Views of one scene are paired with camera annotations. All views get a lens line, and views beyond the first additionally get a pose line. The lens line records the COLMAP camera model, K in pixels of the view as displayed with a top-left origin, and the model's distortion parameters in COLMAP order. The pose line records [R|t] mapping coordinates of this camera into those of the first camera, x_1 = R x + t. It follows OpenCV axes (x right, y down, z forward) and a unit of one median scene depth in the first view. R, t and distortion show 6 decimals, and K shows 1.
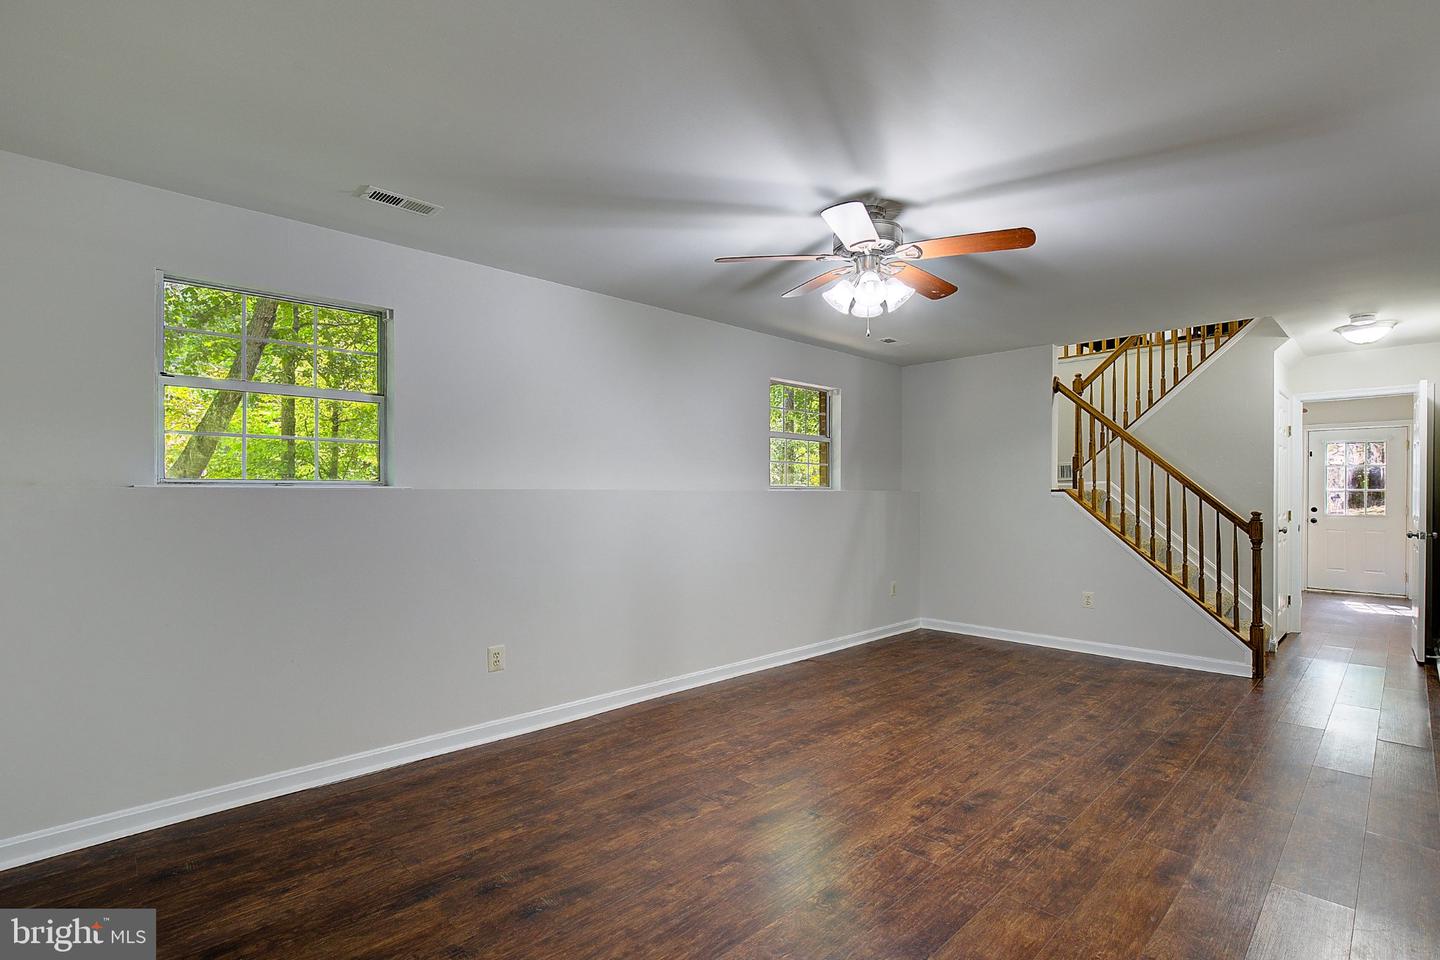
lens RADIAL K [[674.1, 0, 742.7], [0, 674.1, 500.9], [0, 0, 1]] dist [-0.023361, 0.003216]
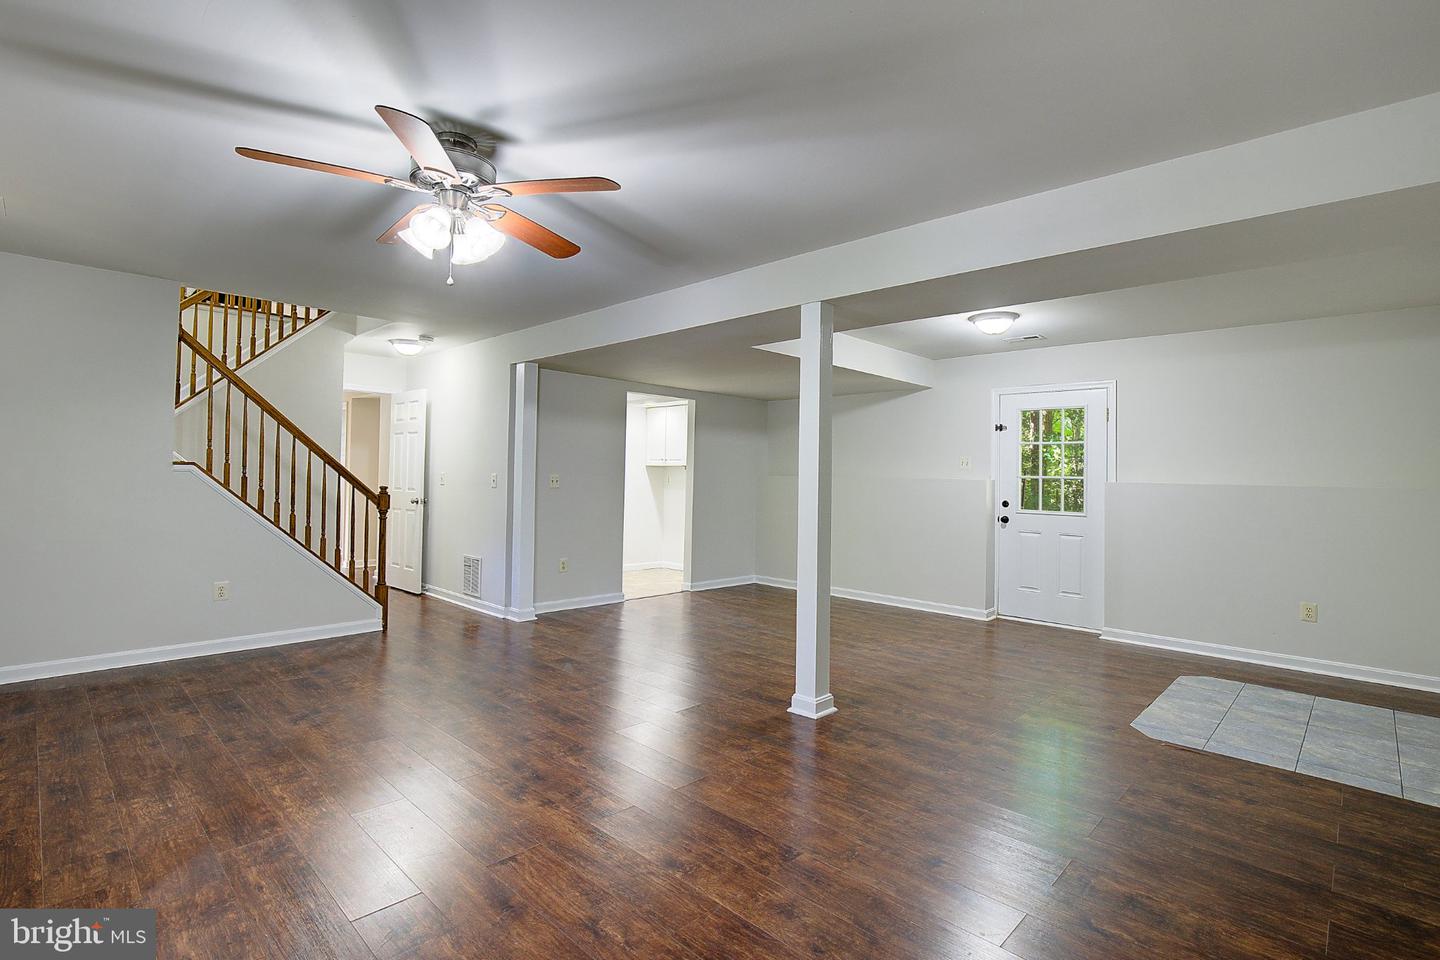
lens RADIAL K [[674.1, 0, 721.0], [0, 674.1, 478.8], [0, 0, 1]] dist [-0.023361, 0.003216]
pose [[-0.024464, -0.007163, 0.999675, -0.566403], [-0.009784, 0.999928, 0.006926, -0.015236], [-0.999653, -0.009612, -0.024532, 0.587724]]
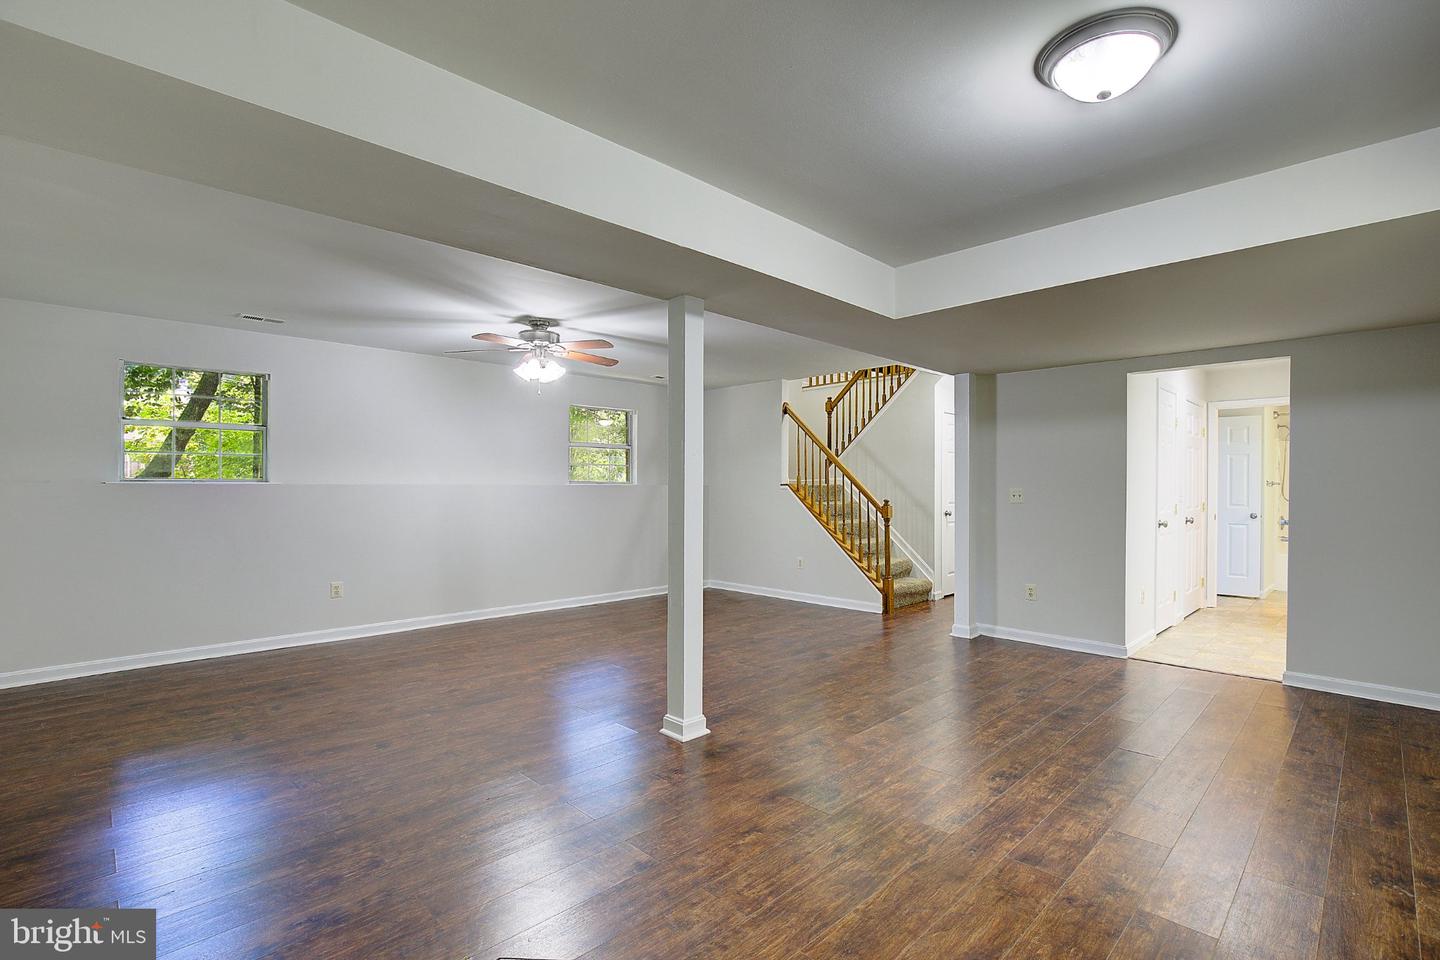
lens RADIAL K [[674.1, 0, 750.2], [0, 674.1, 483.0], [0, 0, 1]] dist [-0.023361, 0.003216]
pose [[0.999745, 0.000505, 0.022561, 0.595811], [-0.000157, 0.999881, -0.015425, 0.003243], [-0.022566, 0.015418, 0.999626, -0.626415]]
